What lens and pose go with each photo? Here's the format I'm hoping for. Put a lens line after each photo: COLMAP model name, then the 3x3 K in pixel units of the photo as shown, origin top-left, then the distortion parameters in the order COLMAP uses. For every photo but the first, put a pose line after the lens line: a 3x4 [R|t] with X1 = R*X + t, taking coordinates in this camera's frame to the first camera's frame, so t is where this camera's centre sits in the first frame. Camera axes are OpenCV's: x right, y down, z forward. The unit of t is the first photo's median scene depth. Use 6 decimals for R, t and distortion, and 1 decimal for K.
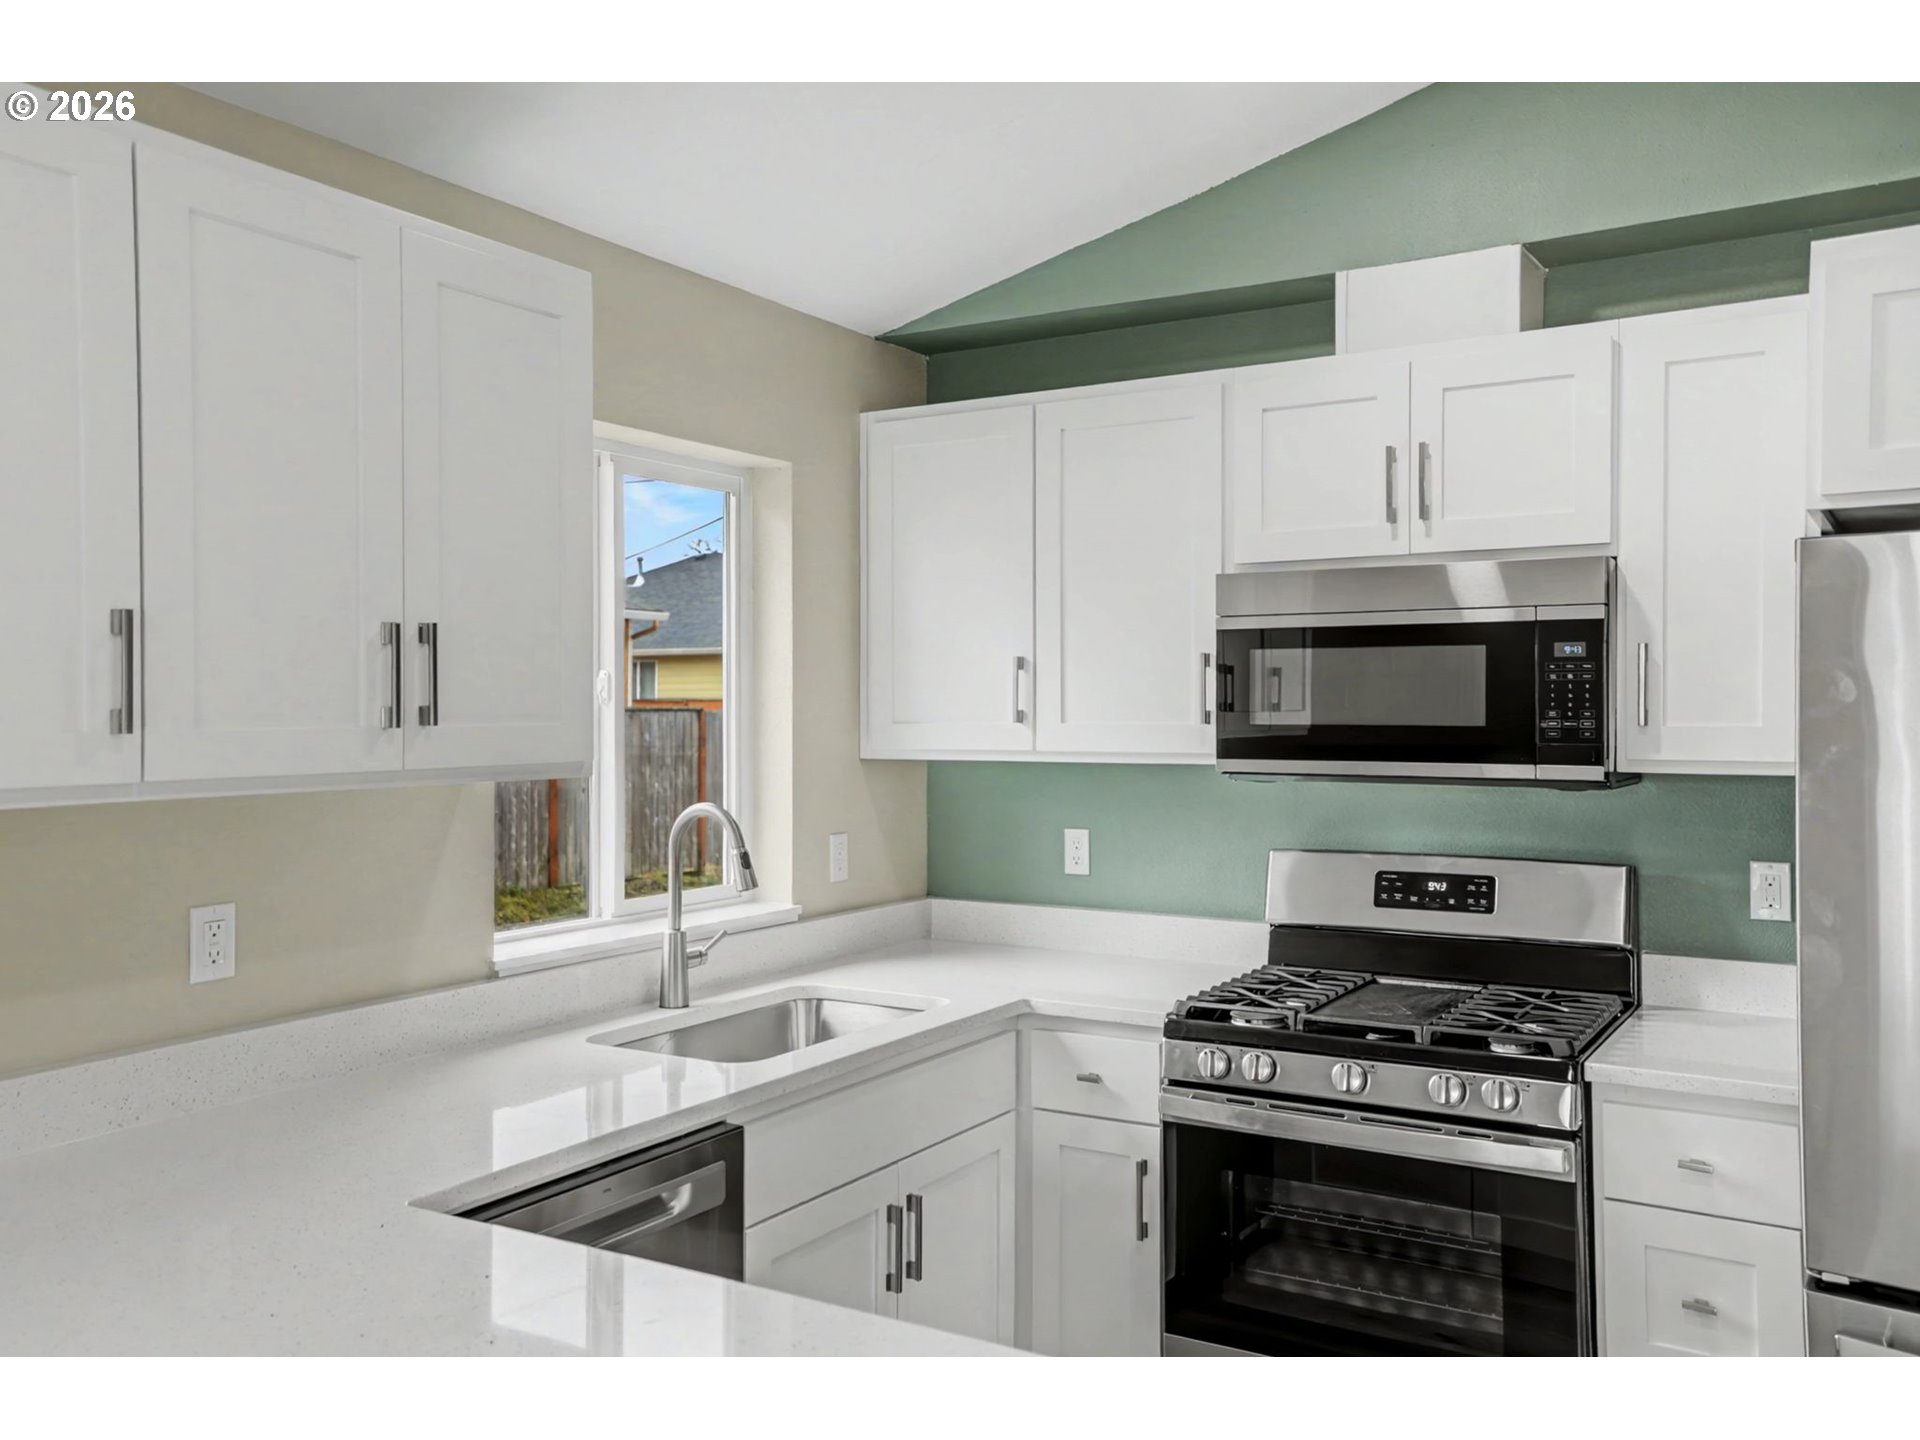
lens RADIAL K [[1632.7, 0, 988.4], [0, 1632.7, 701.4], [0, 0, 1]] dist [0.122911, -0.006619]
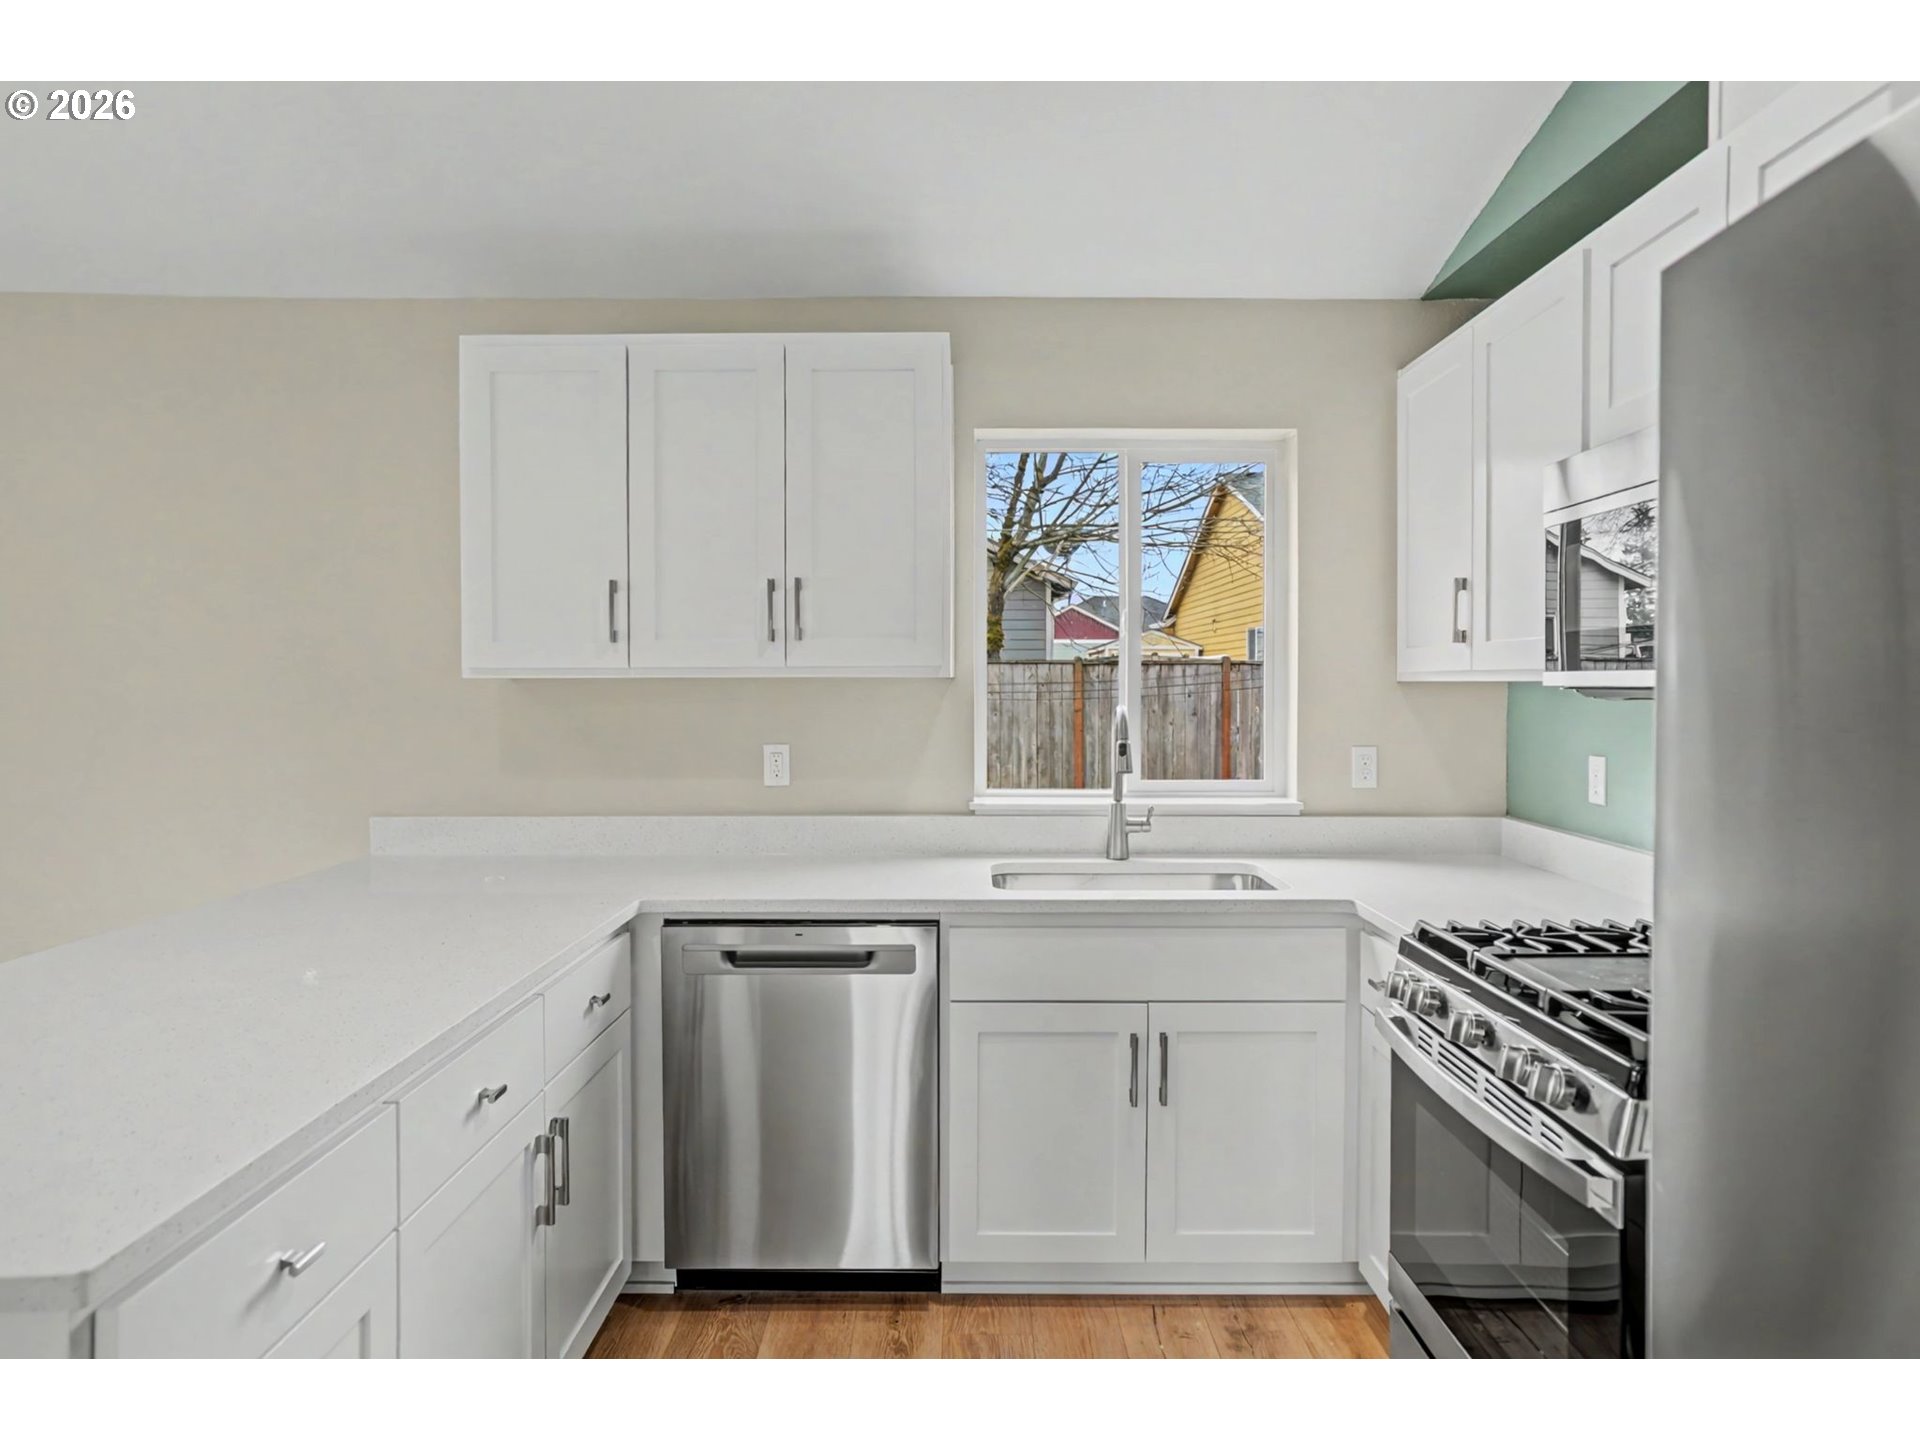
lens RADIAL K [[1154.7, 0, 954.9], [0, 1154.7, 695.4], [0, 0, 1]] dist [0.009842, 0.013301]
pose [[0.496147, 0.009070, -0.868191, 0.546631], [0.001831, 0.999932, 0.011492, 0.041214], [0.868237, -0.007292, 0.496097, 0.415097]]
